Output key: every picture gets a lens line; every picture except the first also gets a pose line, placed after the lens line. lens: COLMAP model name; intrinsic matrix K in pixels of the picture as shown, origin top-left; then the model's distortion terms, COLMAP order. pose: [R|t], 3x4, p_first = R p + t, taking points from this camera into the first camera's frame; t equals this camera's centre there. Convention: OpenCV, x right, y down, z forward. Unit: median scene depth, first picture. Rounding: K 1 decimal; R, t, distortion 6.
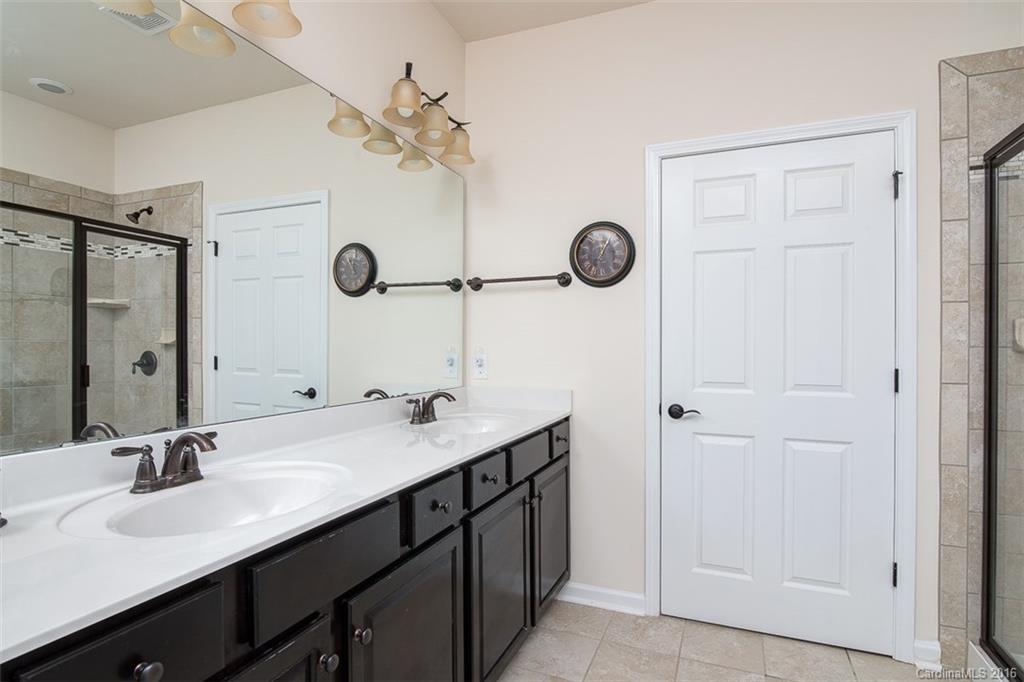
lens RADIAL K [[524.7, 0, 489.9], [0, 524.7, 347.8], [0, 0, 1]] dist [-0.020159, 0.000968]
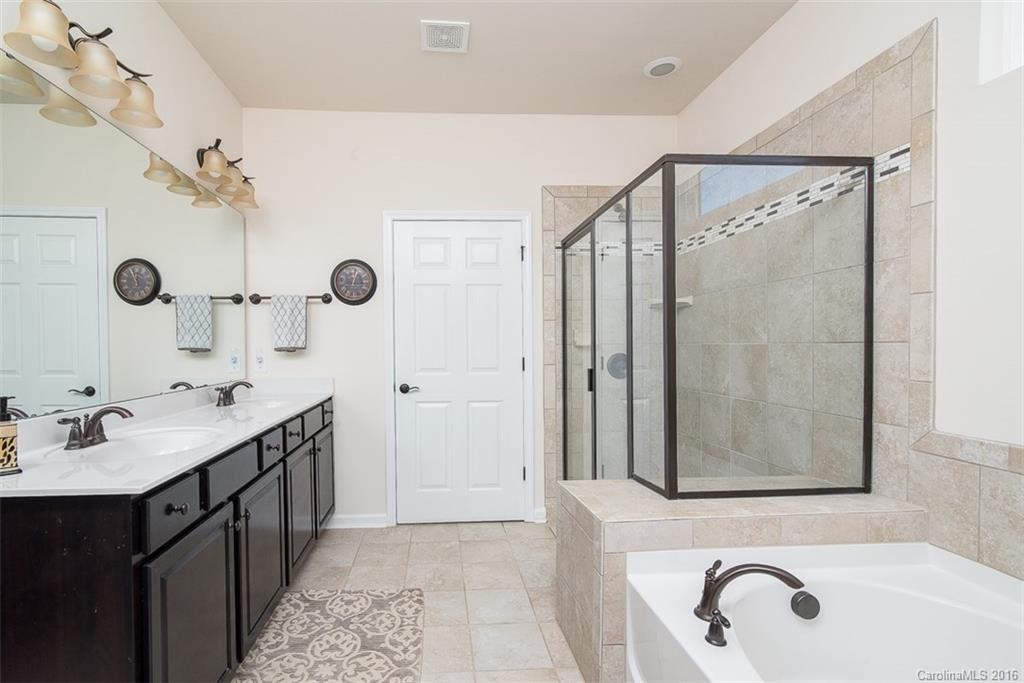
lens RADIAL K [[500.3, 0, 455.6], [0, 500.3, 353.0], [0, 0, 1]] dist [-0.000181, 0.000524]
pose [[0.894482, -0.017040, 0.446779, -0.171461], [0.011617, 0.999822, 0.014875, -0.001824], [-0.446952, -0.008115, 0.894521, -0.393340]]
